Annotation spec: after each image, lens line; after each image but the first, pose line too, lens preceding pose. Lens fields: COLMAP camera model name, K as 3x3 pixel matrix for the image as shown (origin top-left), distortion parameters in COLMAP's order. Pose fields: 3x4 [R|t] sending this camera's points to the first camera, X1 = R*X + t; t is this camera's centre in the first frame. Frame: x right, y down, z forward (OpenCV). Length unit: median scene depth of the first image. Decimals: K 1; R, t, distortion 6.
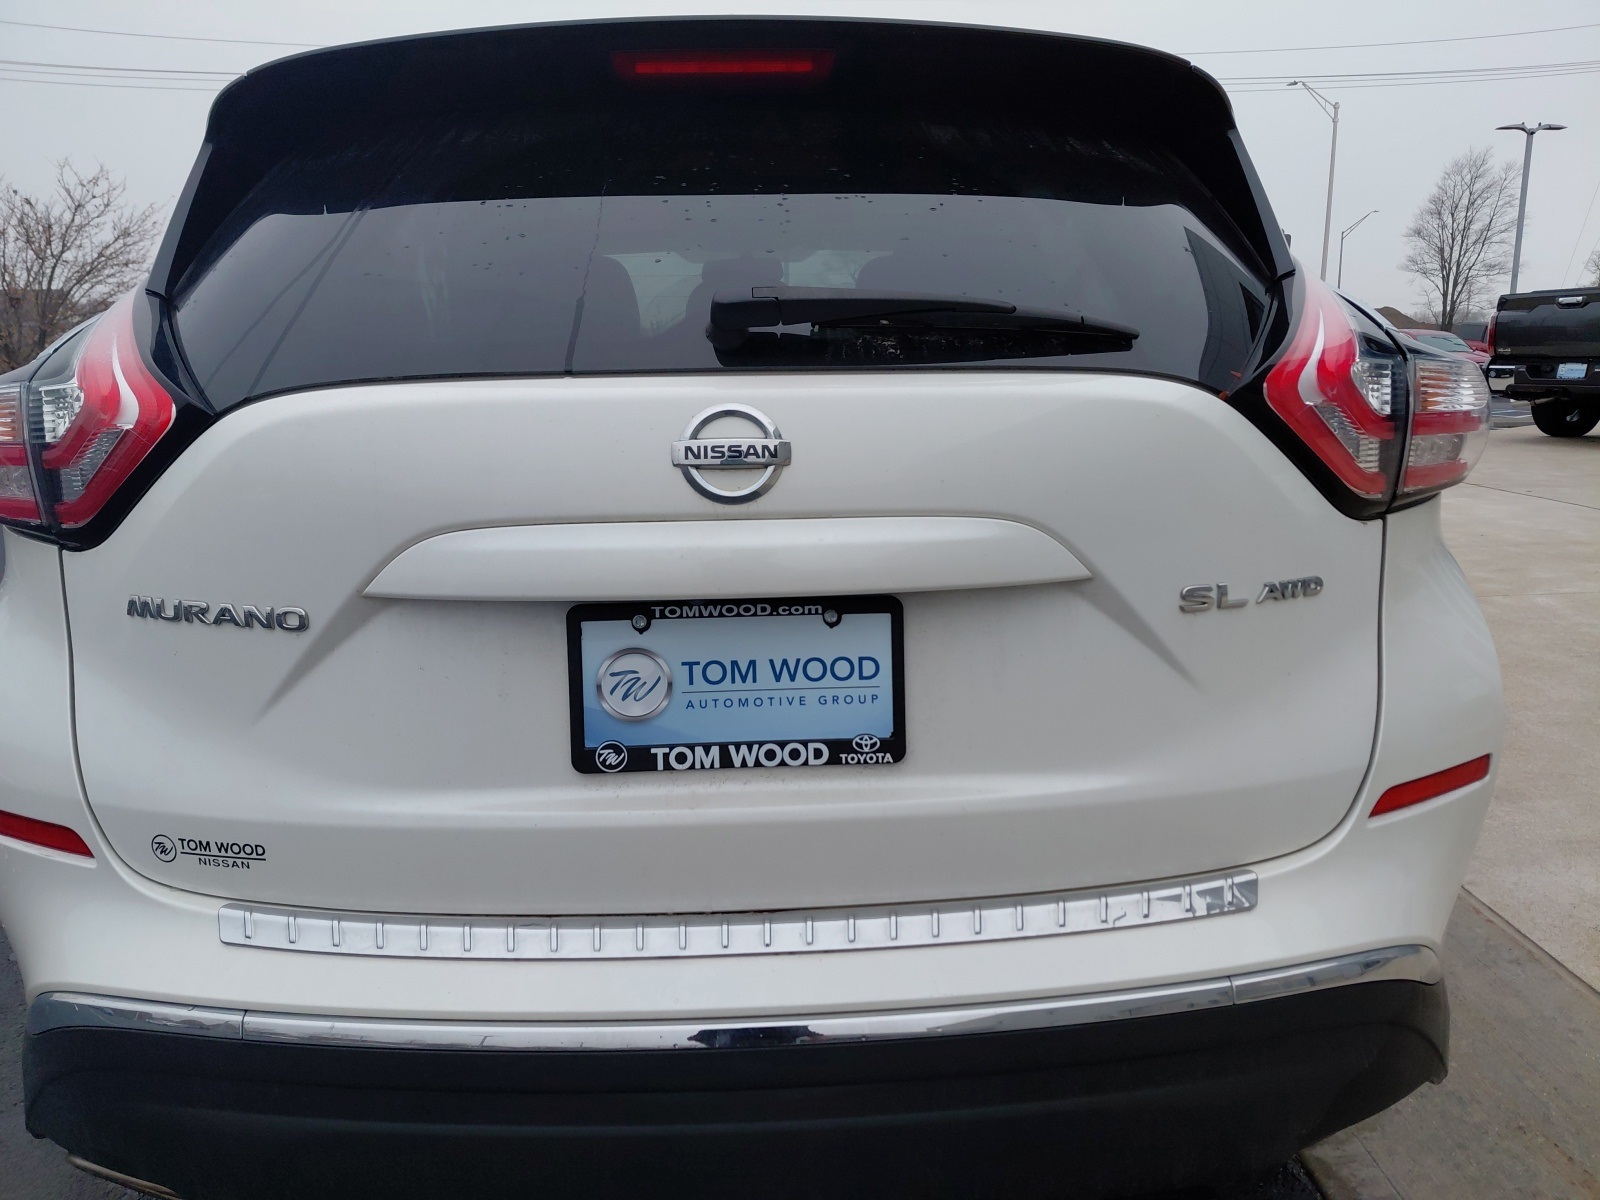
lens RADIAL K [[1180.2, 0, 822.4], [0, 1180.2, 574.7], [0, 0, 1]] dist [0.045130, -0.053215]
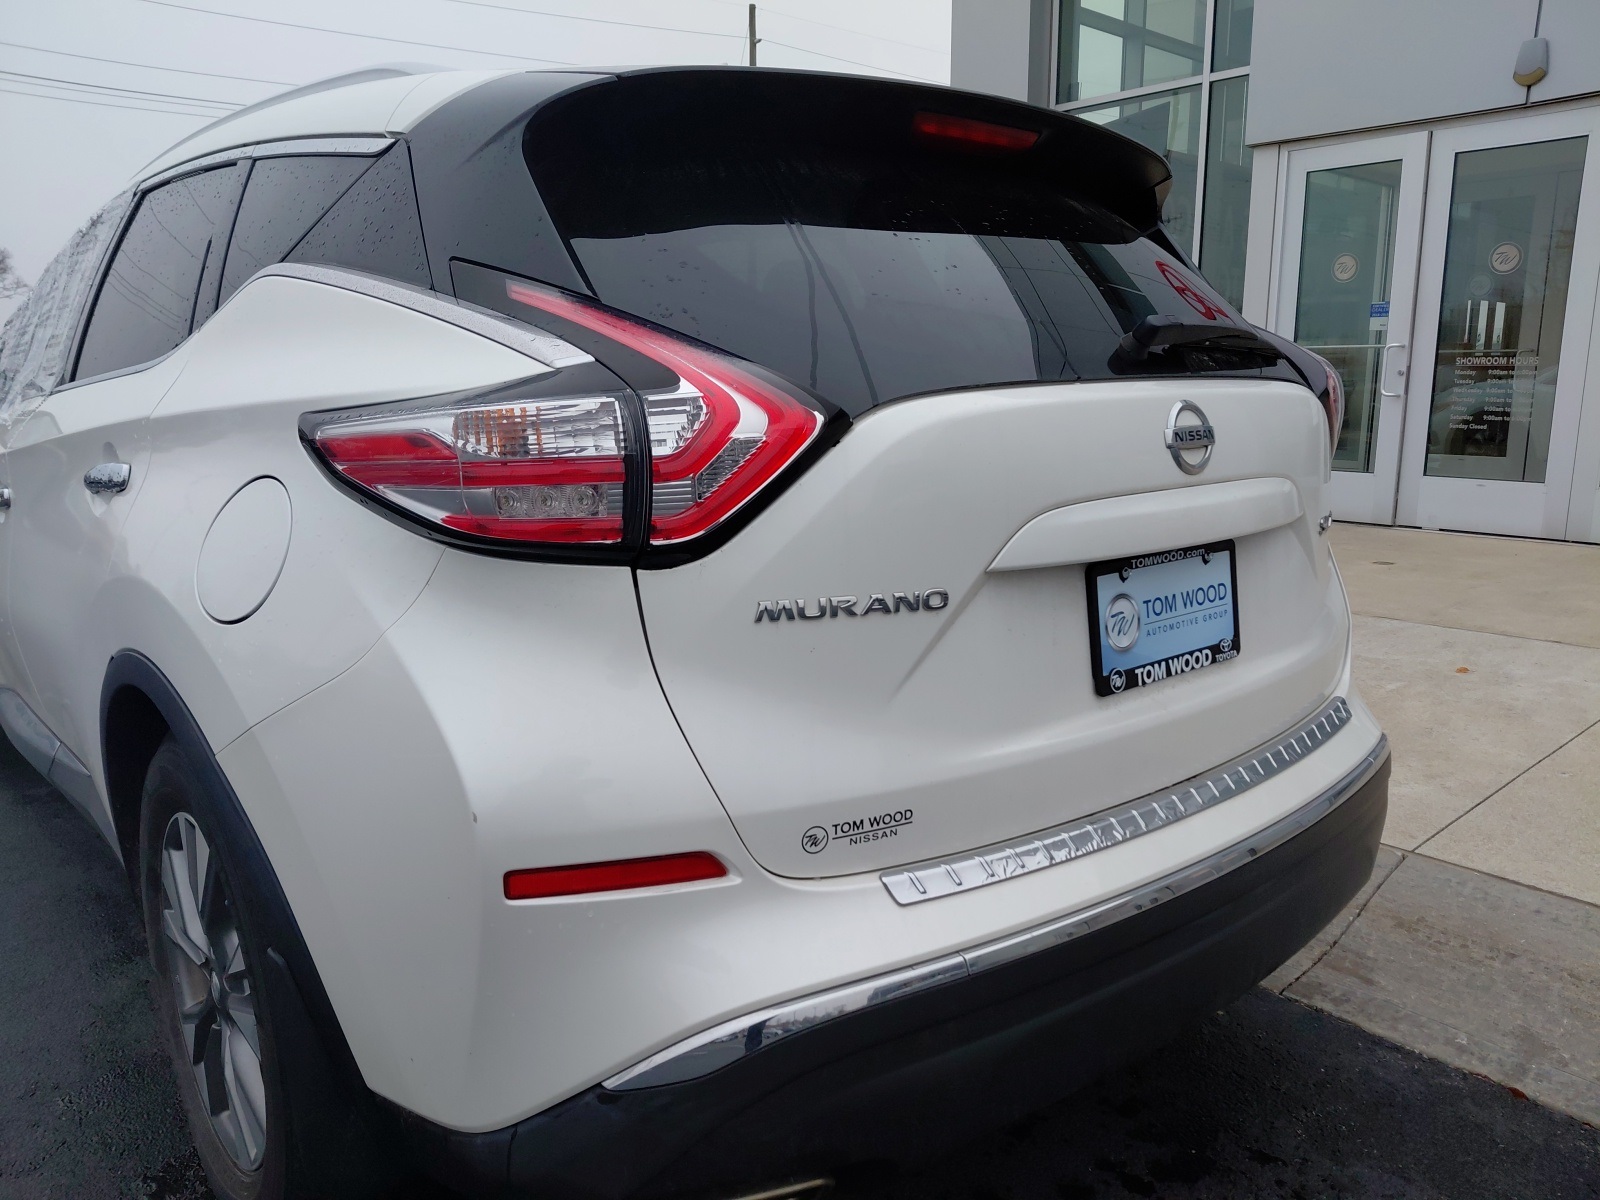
lens RADIAL K [[1180.2, 0, 804.8], [0, 1180.2, 597.8], [0, 0, 1]] dist [0.045130, -0.053215]
pose [[0.792381, -0.109551, 0.600109, -1.195106], [0.116939, 0.992777, 0.026827, -0.008297], [-0.598713, 0.048919, 0.799468, 0.177458]]
